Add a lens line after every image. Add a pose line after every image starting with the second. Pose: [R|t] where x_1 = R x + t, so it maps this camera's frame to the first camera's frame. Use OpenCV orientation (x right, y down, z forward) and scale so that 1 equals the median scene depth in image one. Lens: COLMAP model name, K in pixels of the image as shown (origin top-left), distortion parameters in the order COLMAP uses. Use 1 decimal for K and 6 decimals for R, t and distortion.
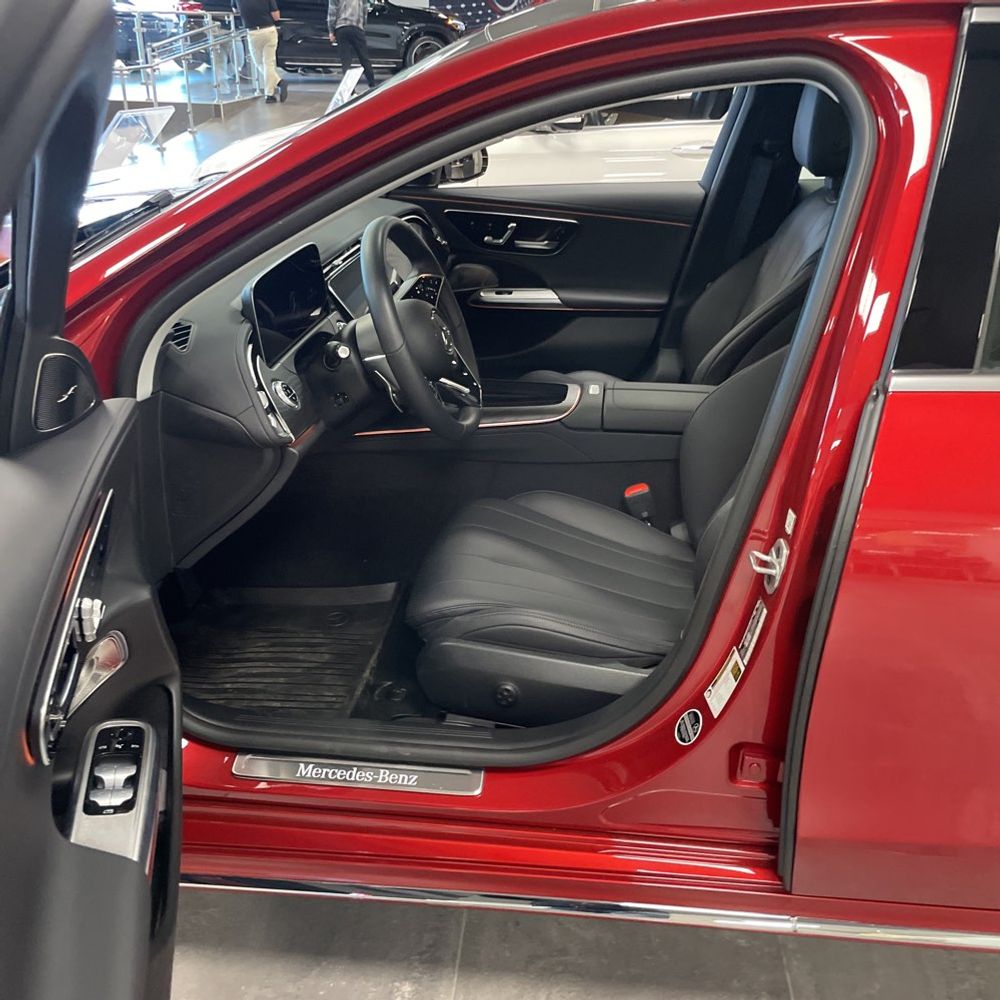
lens RADIAL K [[1027.2, 0, 519.0], [0, 1027.2, 496.9], [0, 0, 1]] dist [0.108020, -0.167100]
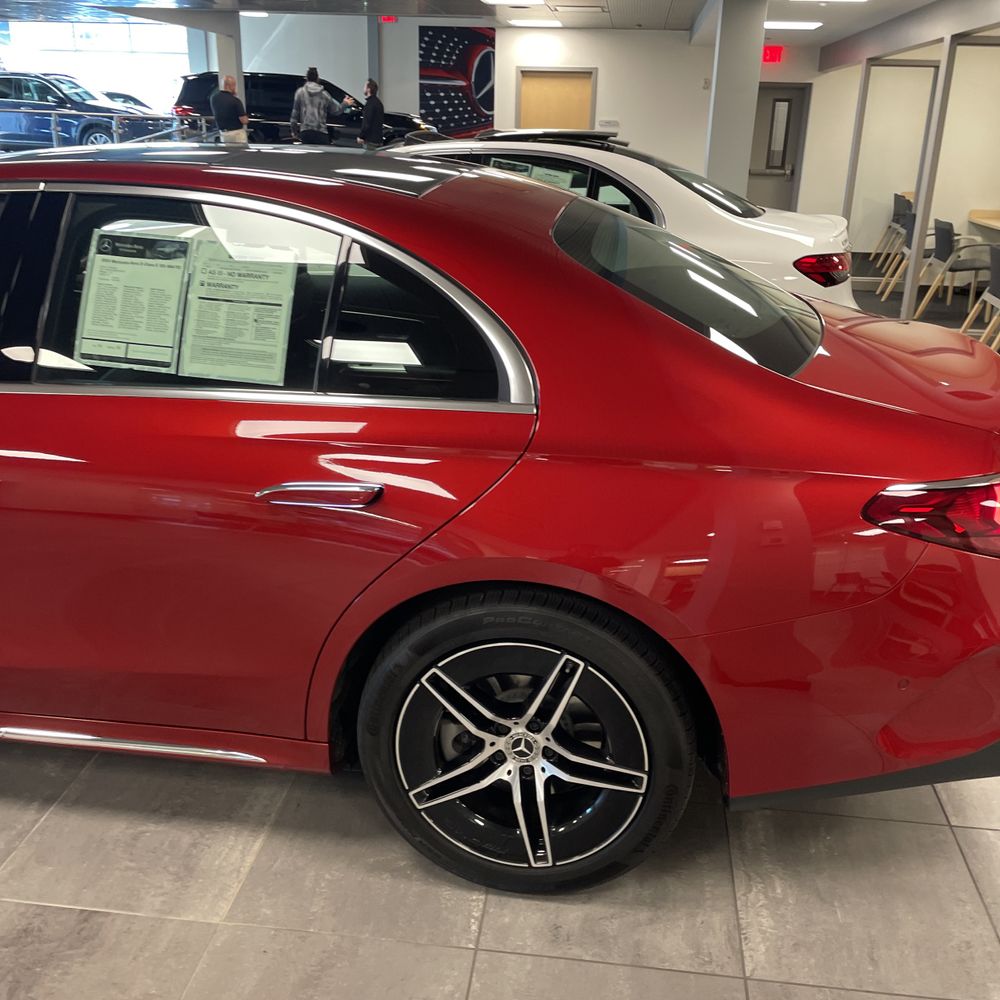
lens RADIAL K [[1018.9, 0, 512.7], [0, 1018.9, 493.1], [0, 0, 1]] dist [0.098815, -0.142181]
pose [[0.998668, 0.025943, -0.044591, 0.117250], [-0.029336, 0.996583, -0.077207, 0.015154], [0.042436, 0.078412, 0.996017, -0.060625]]
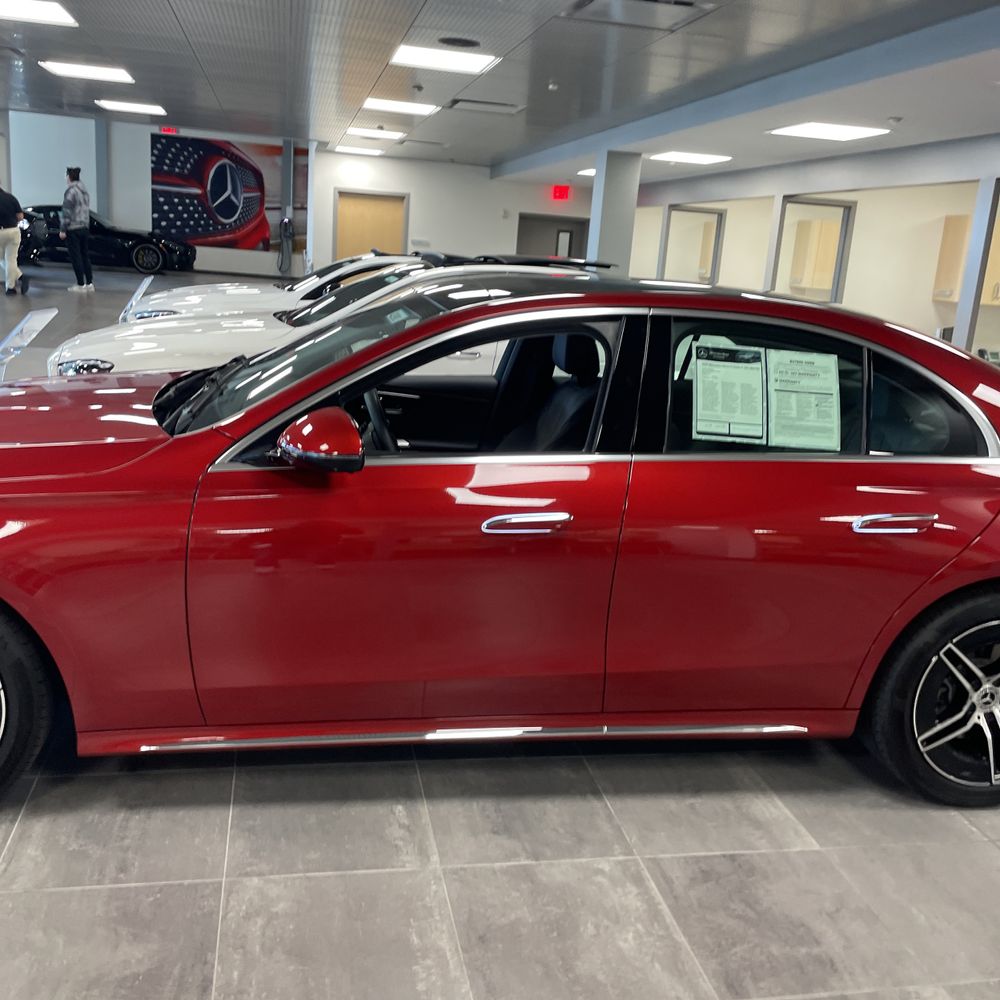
lens RADIAL K [[1027.1, 0, 503.0], [0, 1027.1, 494.7], [0, 0, 1]] dist [0.093241, -0.127967]
pose [[0.963047, -0.008381, 0.269203, -0.048868], [0.056513, 0.983553, -0.171550, 0.030901], [-0.263338, 0.180424, 0.947682, -0.097634]]
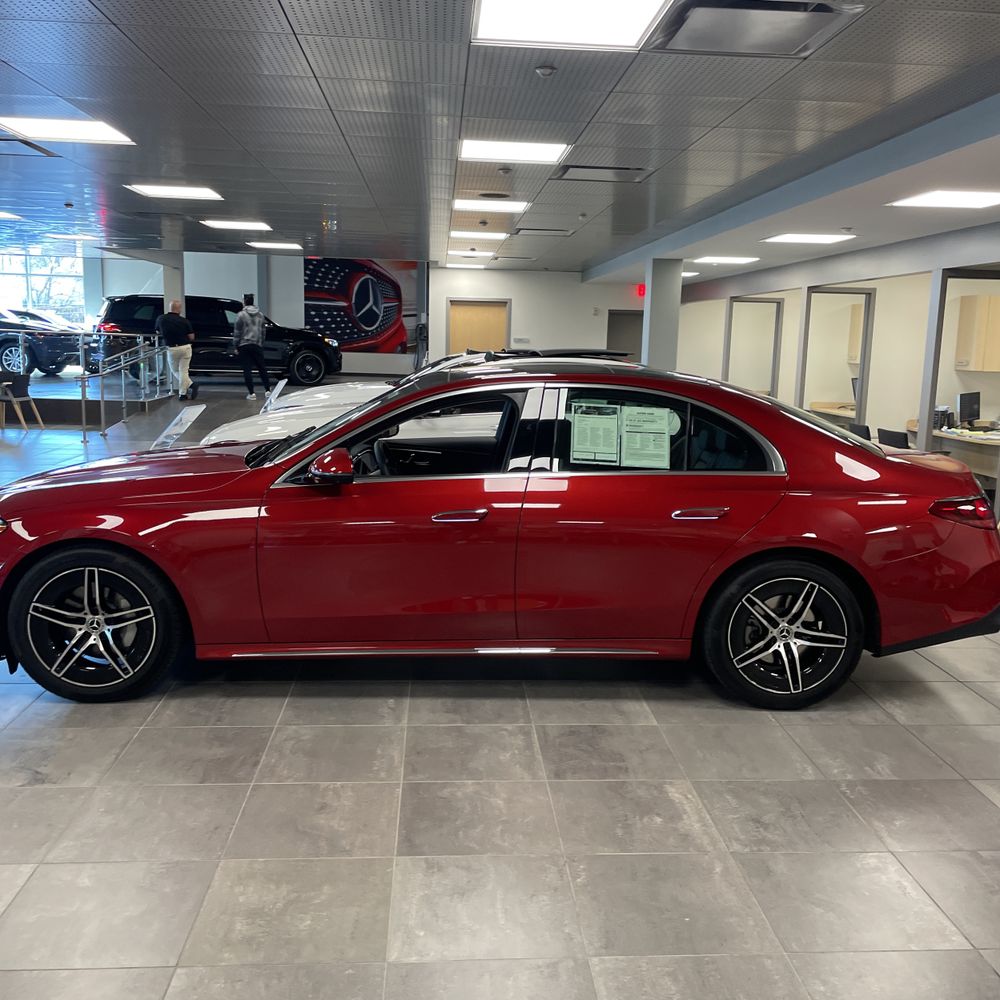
lens RADIAL K [[1027.2, 0, 519.0], [0, 1027.2, 496.9], [0, 0, 1]] dist [0.108020, -0.167100]
pose [[0.990045, -0.012964, 0.140154, -0.018085], [0.049497, 0.964216, -0.260458, 0.081691], [-0.131762, 0.264802, 0.955258, -0.221882]]
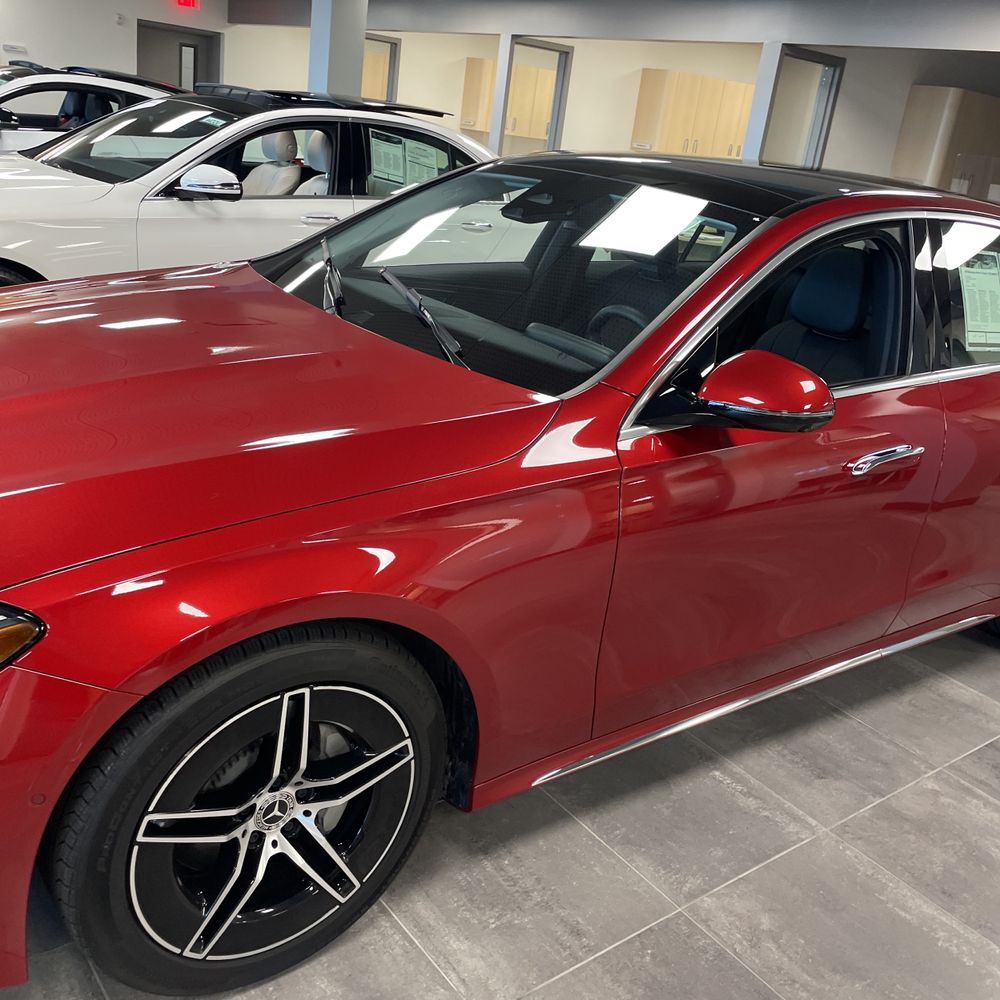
lens RADIAL K [[1027.2, 0, 519.0], [0, 1027.2, 496.9], [0, 0, 1]] dist [0.108020, -0.167100]
pose [[0.737424, -0.157668, 0.656770, -0.159704], [0.173728, 0.983934, 0.041147, -0.009203], [-0.652705, 0.083757, 0.752968, -0.007346]]
